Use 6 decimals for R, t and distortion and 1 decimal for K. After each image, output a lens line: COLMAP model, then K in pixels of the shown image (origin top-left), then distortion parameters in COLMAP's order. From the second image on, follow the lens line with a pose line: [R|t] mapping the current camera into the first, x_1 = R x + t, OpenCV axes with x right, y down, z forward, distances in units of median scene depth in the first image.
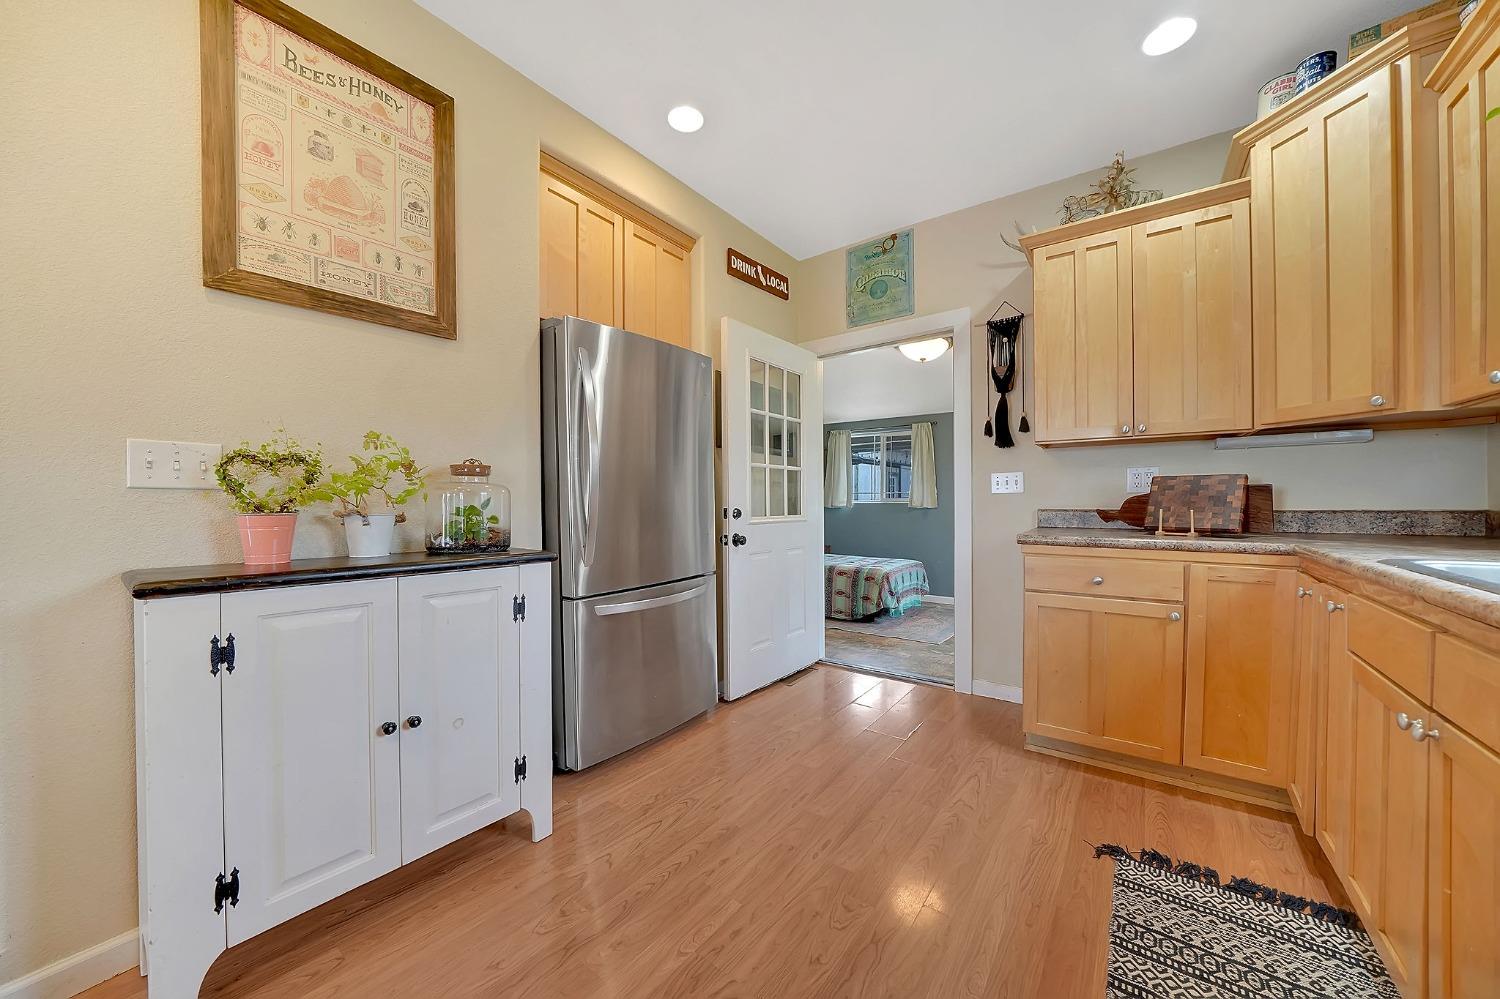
lens RADIAL K [[525.3, 0, 745.0], [0, 525.3, 505.2], [0, 0, 1]] dist [-0.030988, 0.004374]
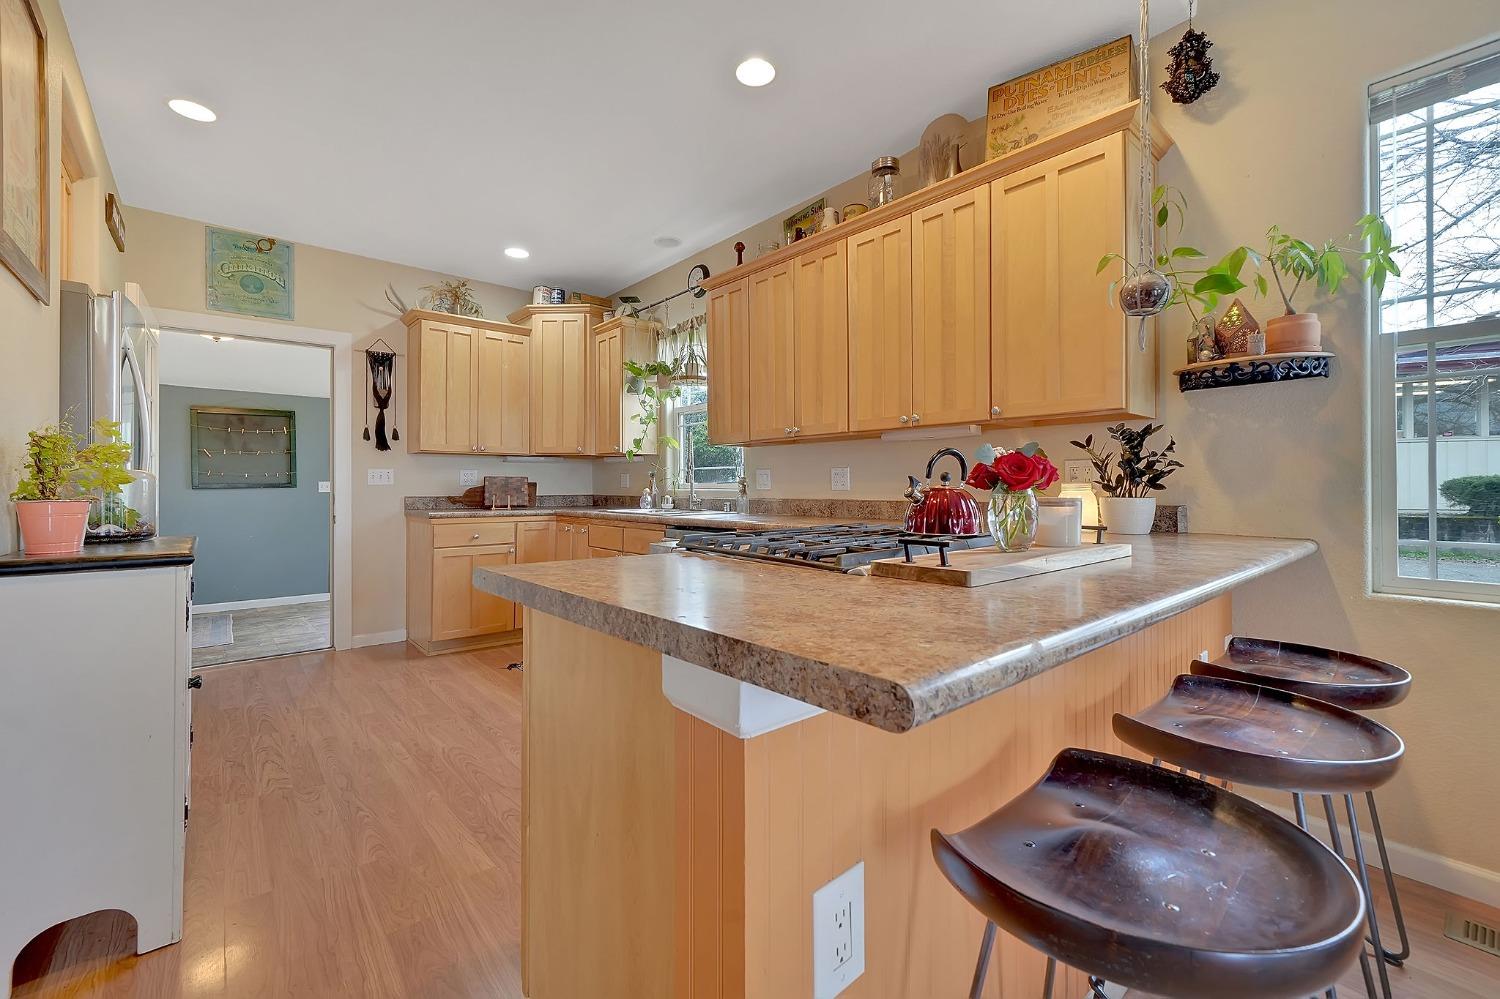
lens RADIAL K [[621.6, 0, 753.7], [0, 621.6, 481.3], [0, 0, 1]] dist [-0.017846, 0.007666]
pose [[0.204268, 0.016578, 0.978775, -1.020611], [0.010748, 0.999758, -0.019176, 0.009881], [-0.978856, 0.014437, 0.204041, -0.291573]]
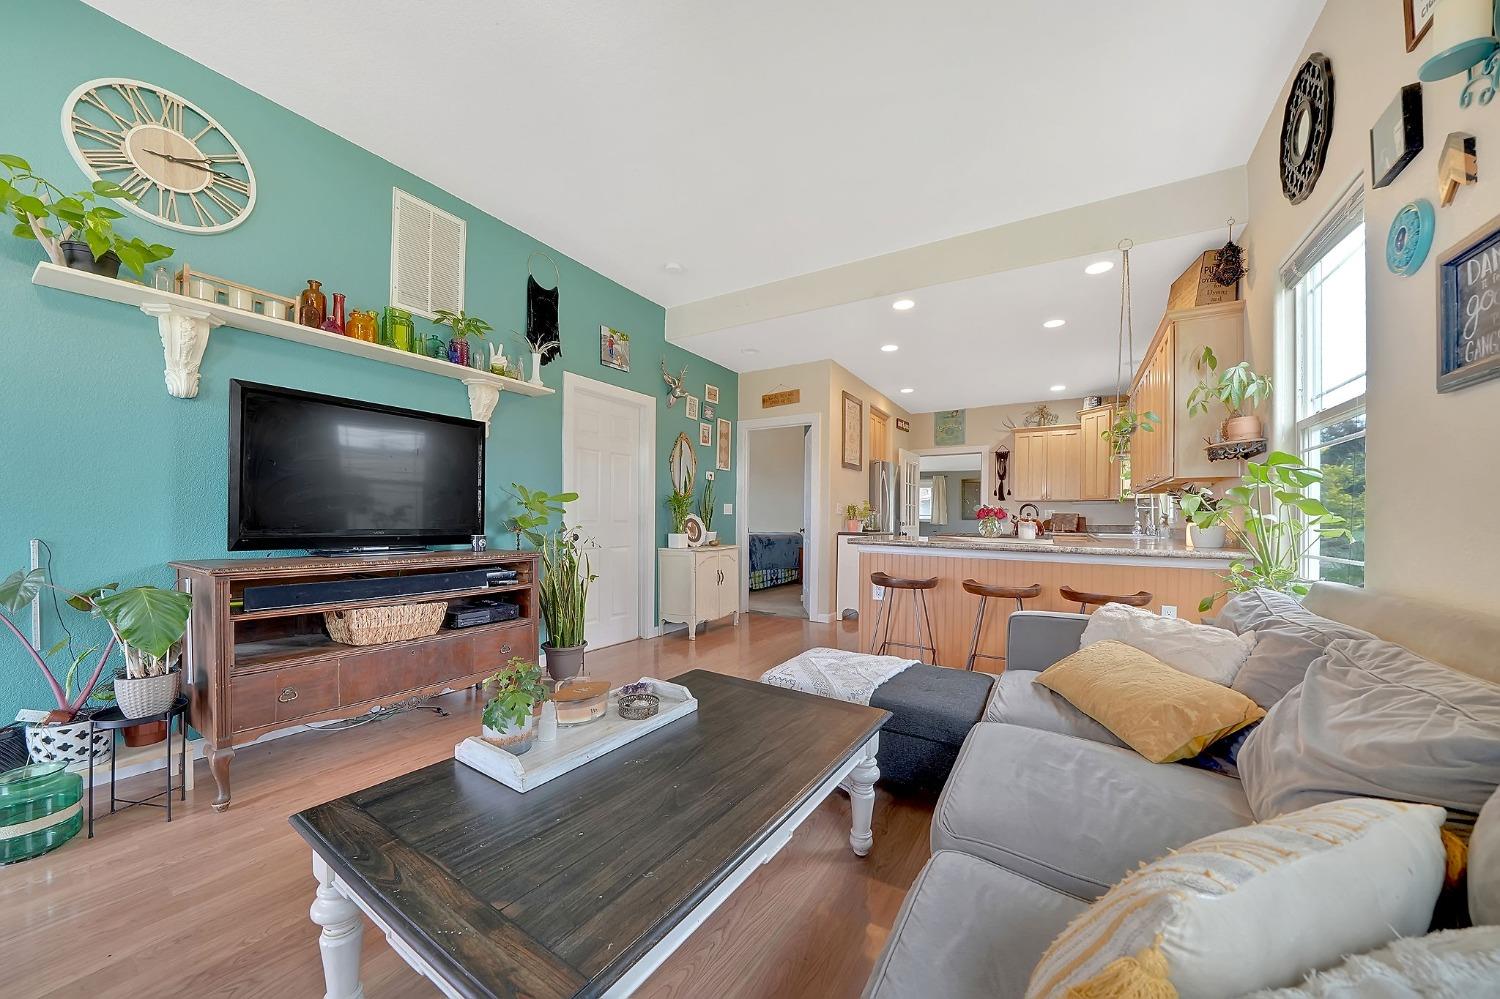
lens RADIAL K [[527.0, 0, 742.4], [0, 527.0, 520.4], [0, 0, 1]] dist [-0.020237, 0.000192]
pose [[0.995929, 0.017367, 0.088448, -1.278370], [-0.016836, 0.999835, -0.006750, 0.036333], [-0.088550, 0.005233, 0.996058, -1.875462]]
